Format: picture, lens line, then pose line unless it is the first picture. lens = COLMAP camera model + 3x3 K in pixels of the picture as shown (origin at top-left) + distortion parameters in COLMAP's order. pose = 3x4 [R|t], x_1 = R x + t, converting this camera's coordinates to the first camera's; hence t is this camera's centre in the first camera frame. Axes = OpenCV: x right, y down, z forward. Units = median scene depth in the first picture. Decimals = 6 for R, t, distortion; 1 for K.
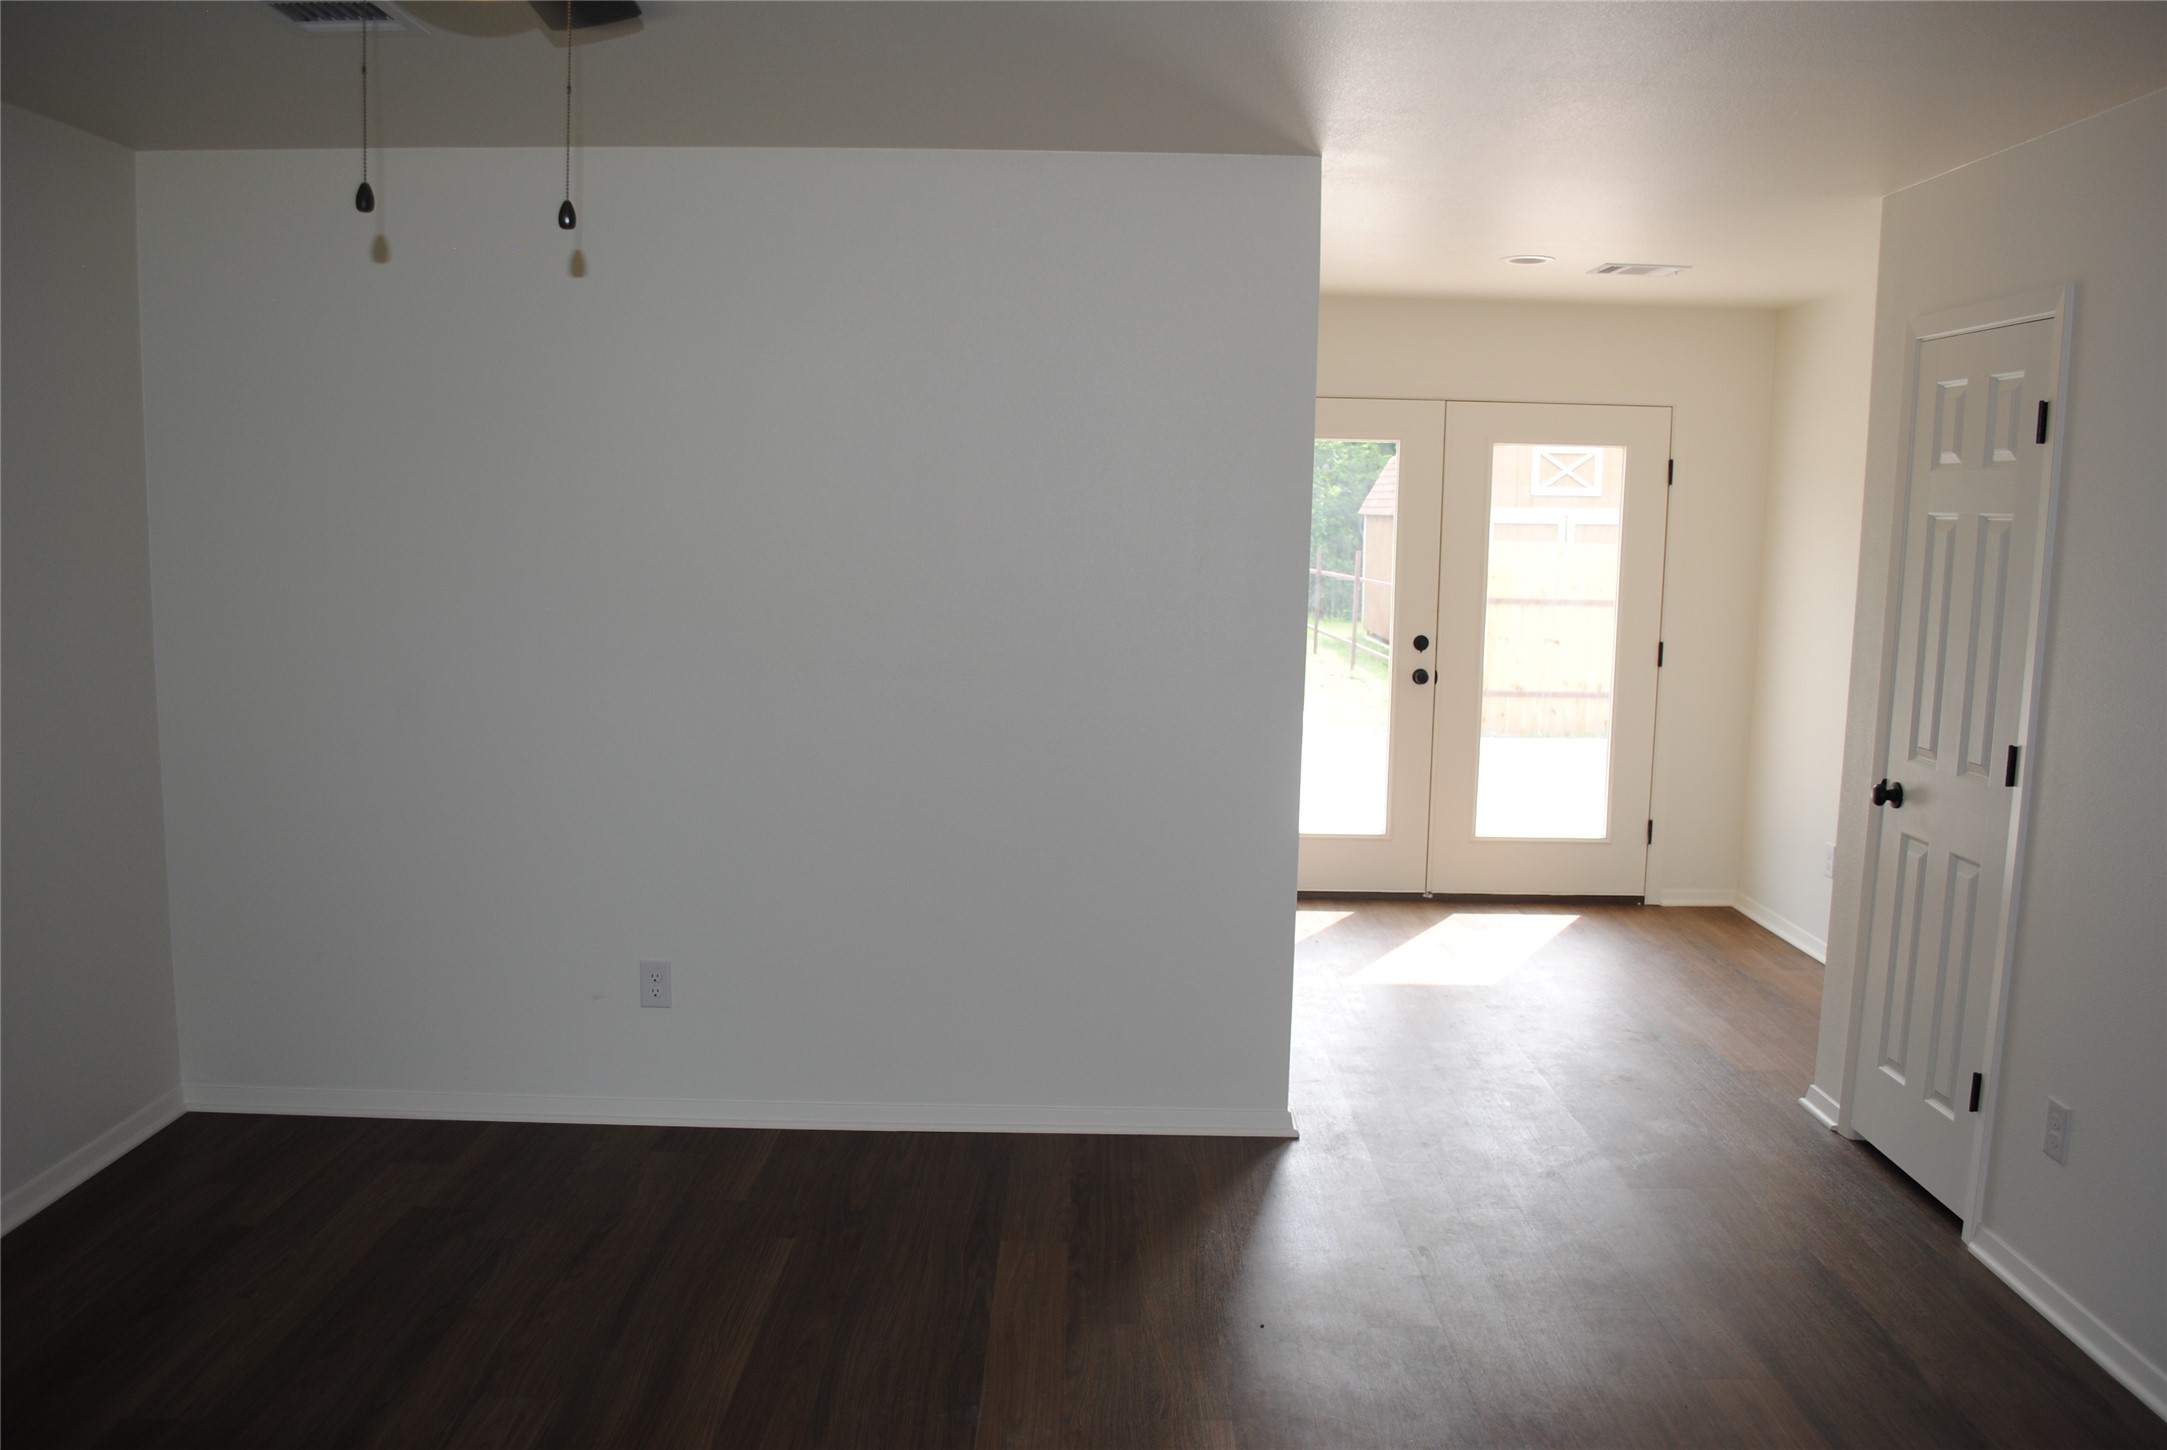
lens RADIAL K [[1649.9, 0, 1083.5], [0, 1649.9, 725.0], [0, 0, 1]] dist [-0.005359, -0.005732]
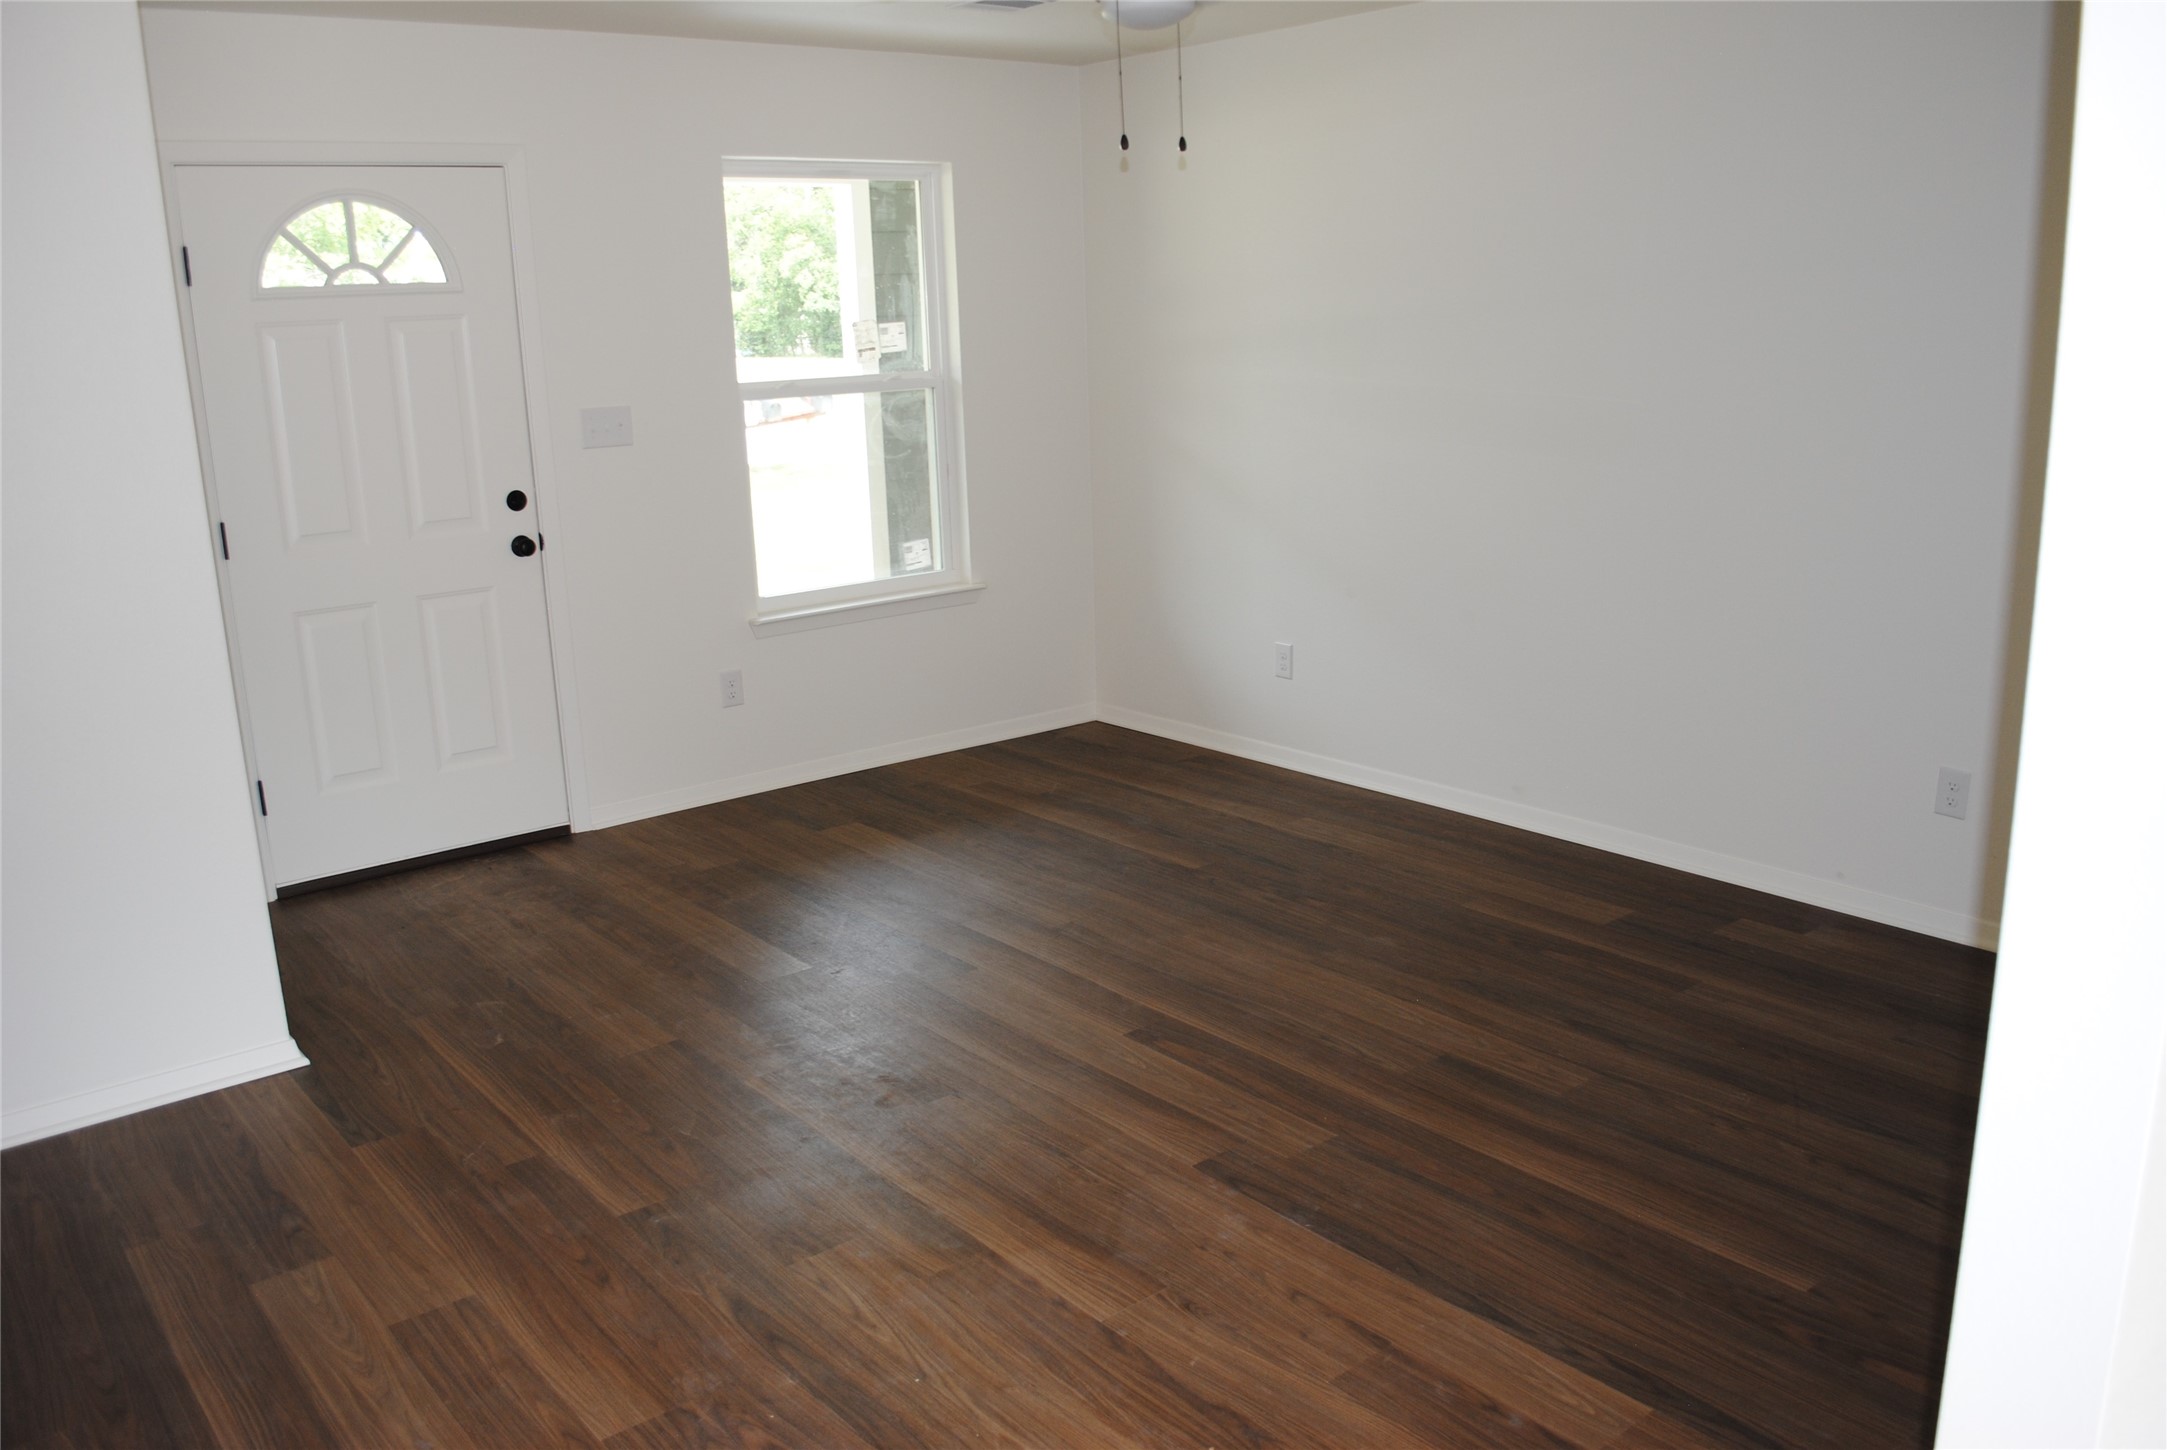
lens RADIAL K [[1649.9, 0, 1083.5], [0, 1649.9, 725.0], [0, 0, 1]] dist [-0.005359, -0.005732]
pose [[-0.751014, 0.160881, -0.640387, 0.550951], [-0.080009, 0.940542, 0.330119, -0.158153], [0.655421, 0.299161, -0.693489, 1.354870]]
